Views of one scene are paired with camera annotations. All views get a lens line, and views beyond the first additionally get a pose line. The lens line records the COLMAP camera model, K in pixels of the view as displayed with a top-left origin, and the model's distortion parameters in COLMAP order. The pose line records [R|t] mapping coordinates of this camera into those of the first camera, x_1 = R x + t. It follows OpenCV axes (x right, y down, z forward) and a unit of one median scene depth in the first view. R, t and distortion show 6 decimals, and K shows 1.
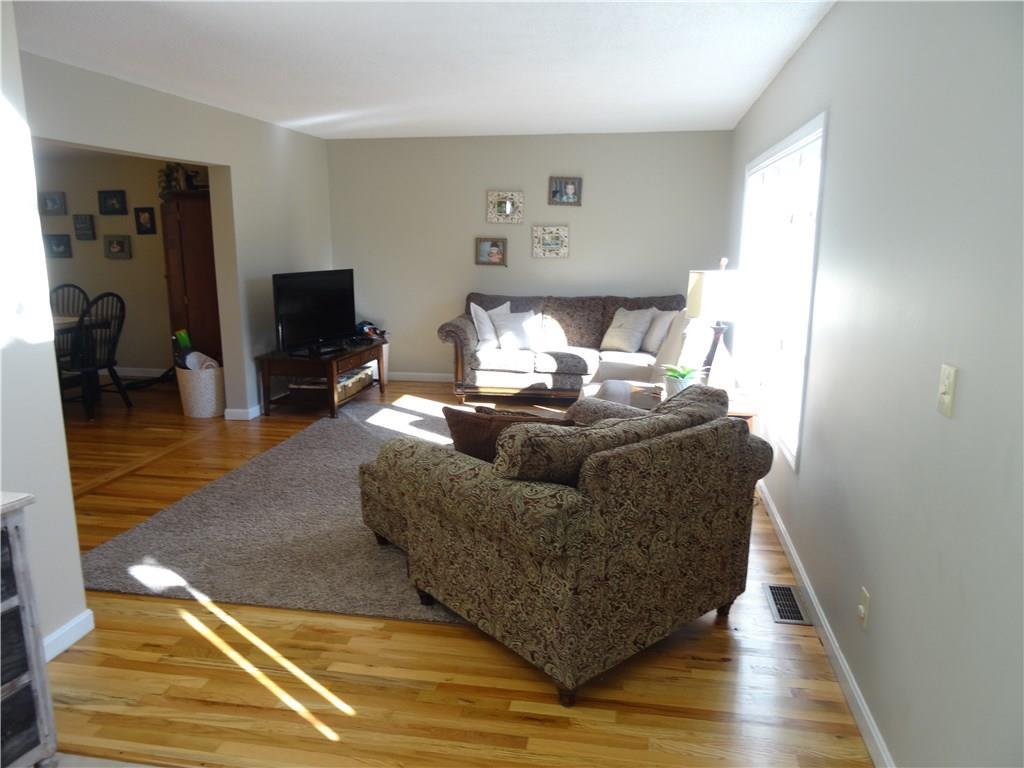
lens RADIAL K [[733.3, 0, 512.0], [0, 733.3, 385.2], [0, 0, 1]] dist [-0.003200, -0.003791]
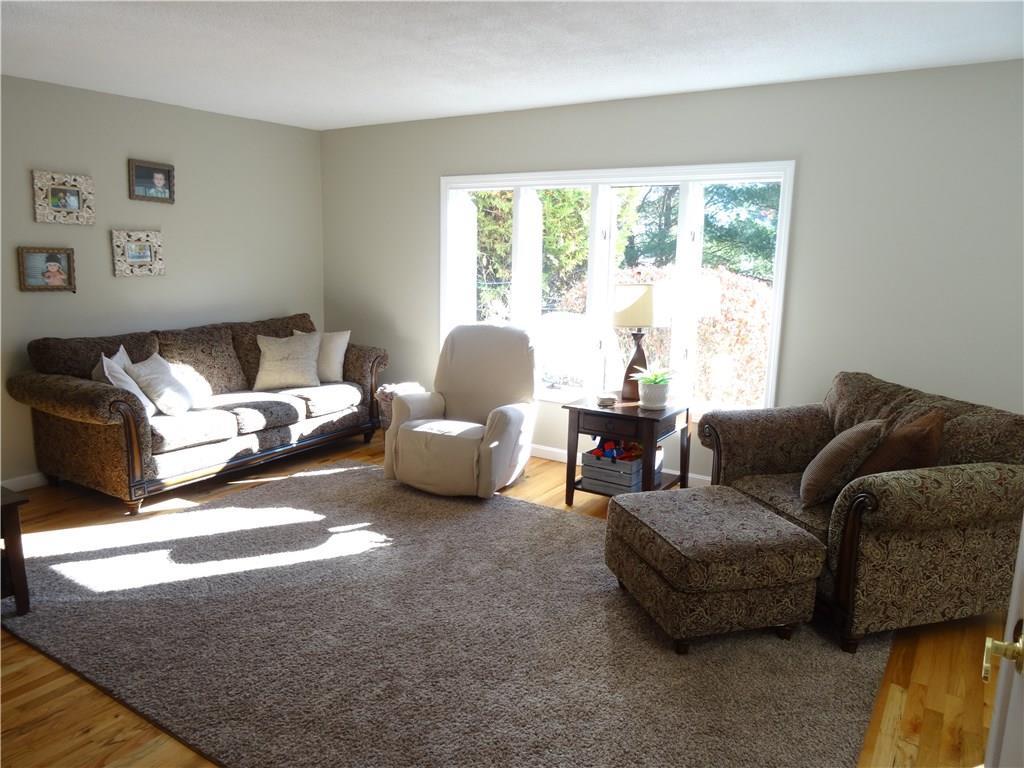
lens RADIAL K [[733.3, 0, 513.1], [0, 733.3, 380.1], [0, 0, 1]] dist [-0.003200, -0.003791]
pose [[0.365094, -0.163285, 0.916539, -0.477879], [0.165925, 0.980149, 0.108522, -0.095978], [-0.916065, 0.112456, 0.384940, 0.430565]]
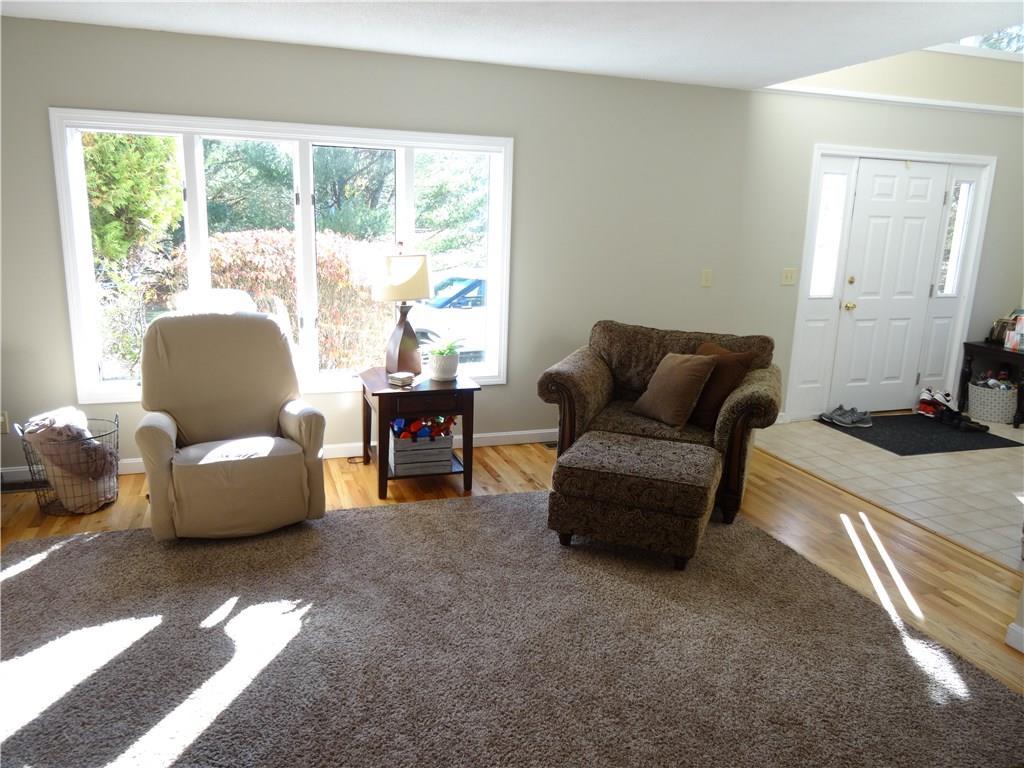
lens RADIAL K [[733.3, 0, 511.6], [0, 733.3, 383.9], [0, 0, 1]] dist [-0.003200, -0.003791]
pose [[-0.501799, -0.211121, 0.838824, -0.417173], [0.140991, 0.936824, 0.320130, -0.175912], [-0.853416, 0.278907, -0.440331, 0.805363]]
